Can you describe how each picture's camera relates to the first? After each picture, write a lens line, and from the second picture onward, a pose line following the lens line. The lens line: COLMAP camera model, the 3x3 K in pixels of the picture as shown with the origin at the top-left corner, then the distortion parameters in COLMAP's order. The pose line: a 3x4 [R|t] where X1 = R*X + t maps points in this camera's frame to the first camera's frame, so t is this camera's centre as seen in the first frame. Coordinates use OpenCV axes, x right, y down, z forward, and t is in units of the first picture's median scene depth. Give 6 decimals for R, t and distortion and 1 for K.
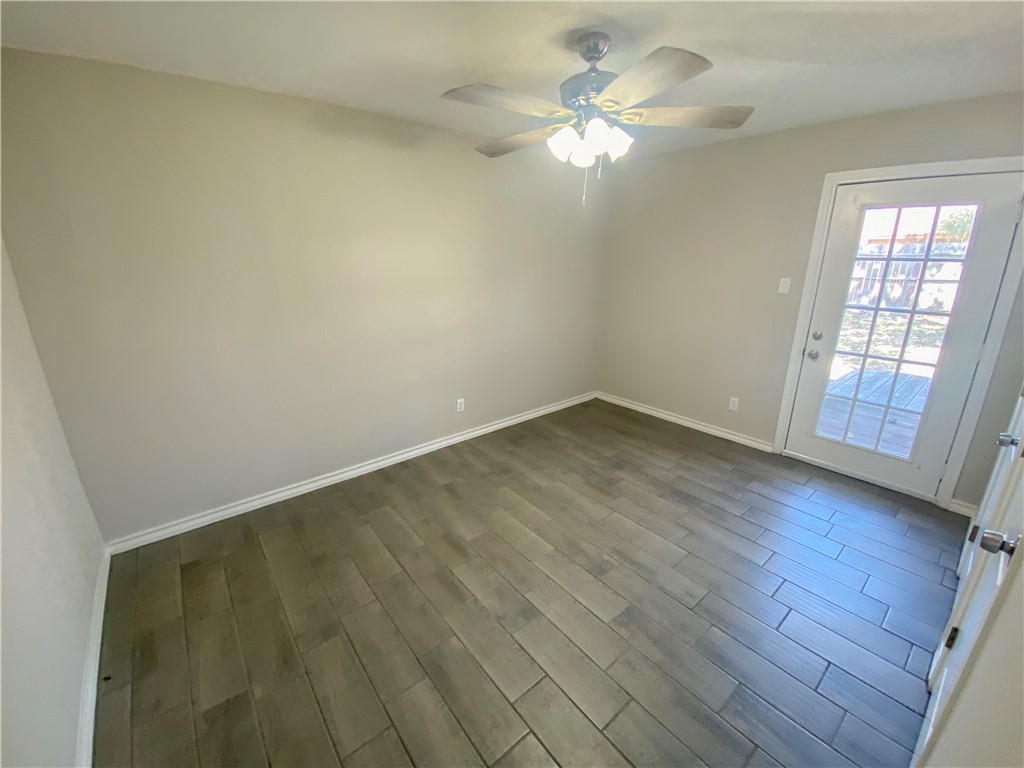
lens RADIAL K [[413.7, 0, 512.8], [0, 413.7, 380.8], [0, 0, 1]] dist [0.053049, -0.035965]
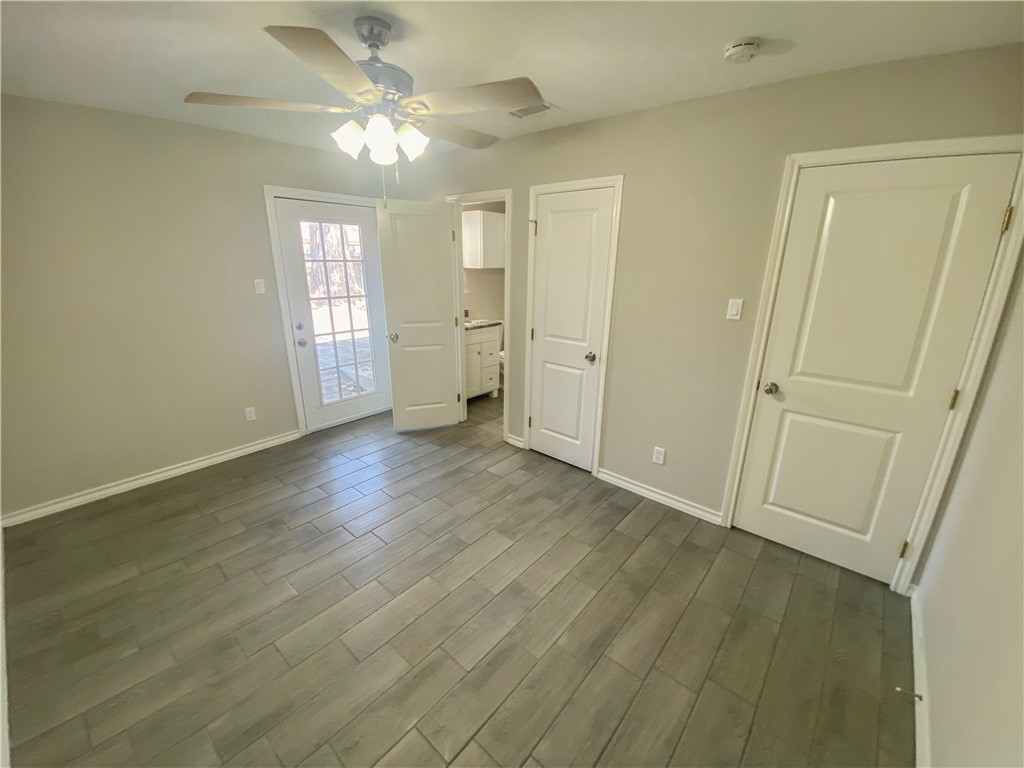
lens RADIAL K [[413.7, 0, 512.8], [0, 413.7, 380.8], [0, 0, 1]] dist [0.053049, -0.035965]
pose [[-0.165147, -0.285350, 0.944088, -0.595947], [0.275526, 0.905772, 0.321966, -0.208144], [-0.947002, 0.313292, -0.070964, 0.653329]]
